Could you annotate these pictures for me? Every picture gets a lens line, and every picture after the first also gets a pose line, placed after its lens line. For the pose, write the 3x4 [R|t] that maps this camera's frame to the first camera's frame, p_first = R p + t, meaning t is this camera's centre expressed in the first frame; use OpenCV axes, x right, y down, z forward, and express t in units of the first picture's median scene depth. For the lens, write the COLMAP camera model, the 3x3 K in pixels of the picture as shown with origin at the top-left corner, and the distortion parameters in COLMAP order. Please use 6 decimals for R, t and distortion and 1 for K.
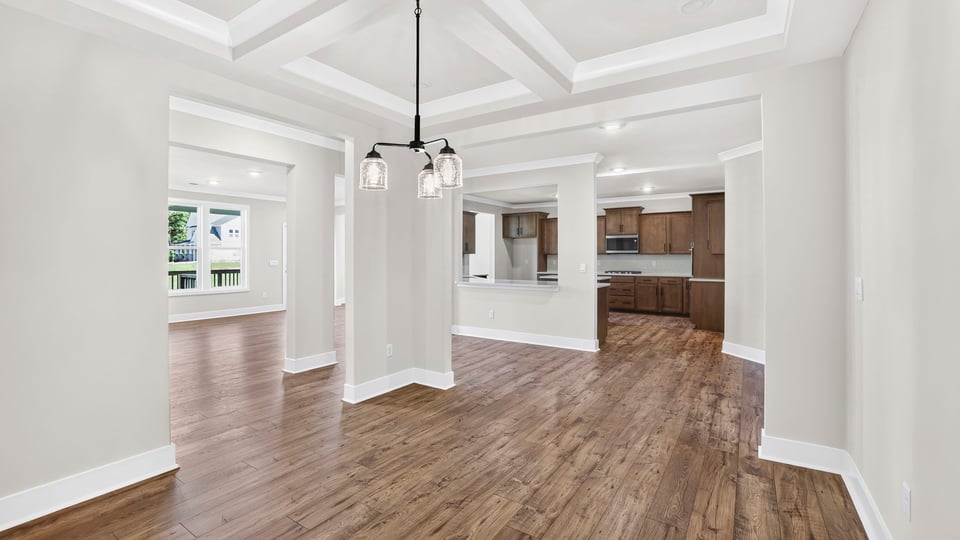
lens RADIAL K [[414.0, 0, 477.0], [0, 414.0, 261.5], [0, 0, 1]] dist [0.000608, 0.000292]
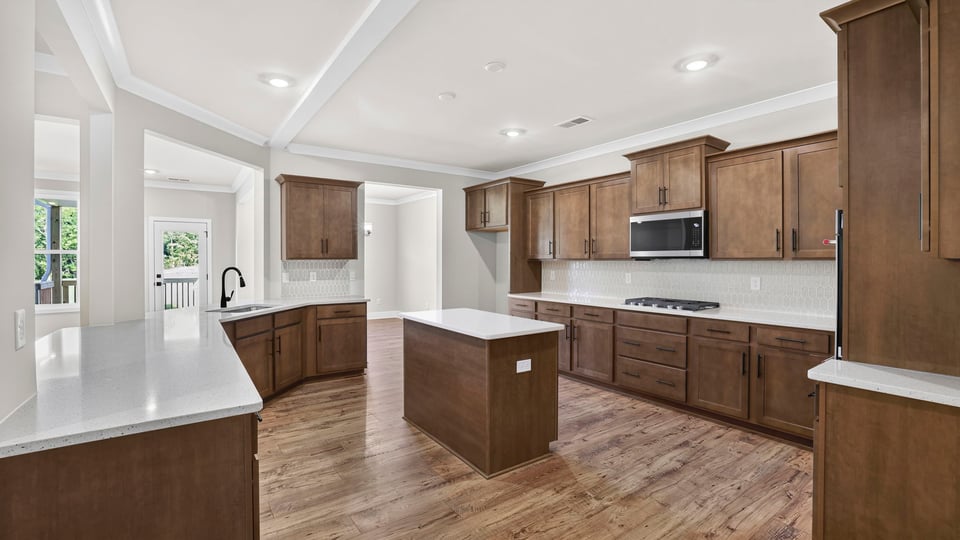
lens RADIAL K [[414.0, 0, 479.5], [0, 414.0, 266.7], [0, 0, 1]] dist [0.000608, 0.000292]
pose [[0.928757, 0.005160, -0.370653, 0.336404], [-0.004494, 0.999986, 0.002661, -0.010973], [0.370662, -0.000805, 0.928768, 0.558094]]
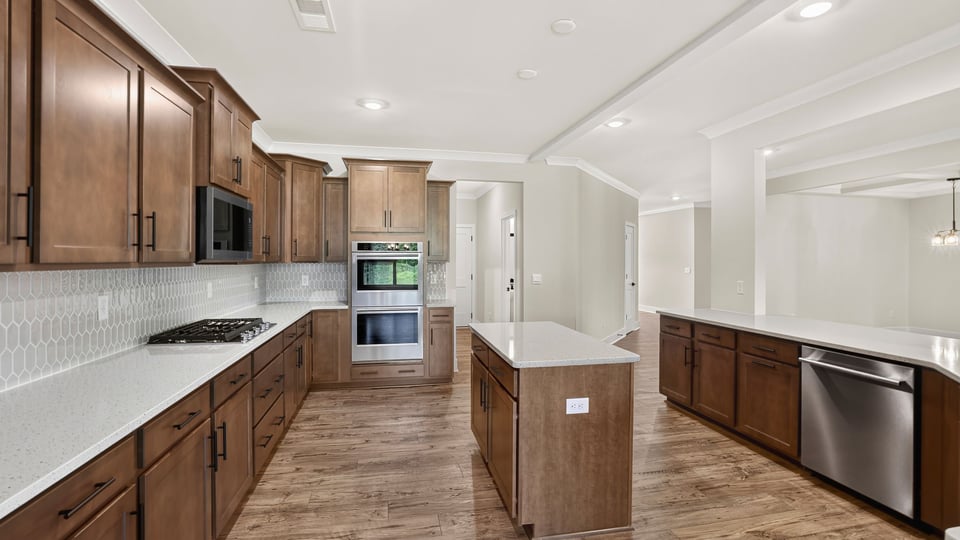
lens RADIAL K [[414.0, 0, 481.0], [0, 414.0, 262.0], [0, 0, 1]] dist [0.000608, 0.000292]
pose [[-0.690027, -0.007448, 0.723745, 0.064341], [0.004560, 0.999882, 0.014637, -0.021268], [-0.723769, 0.013400, -0.689912, 1.031638]]
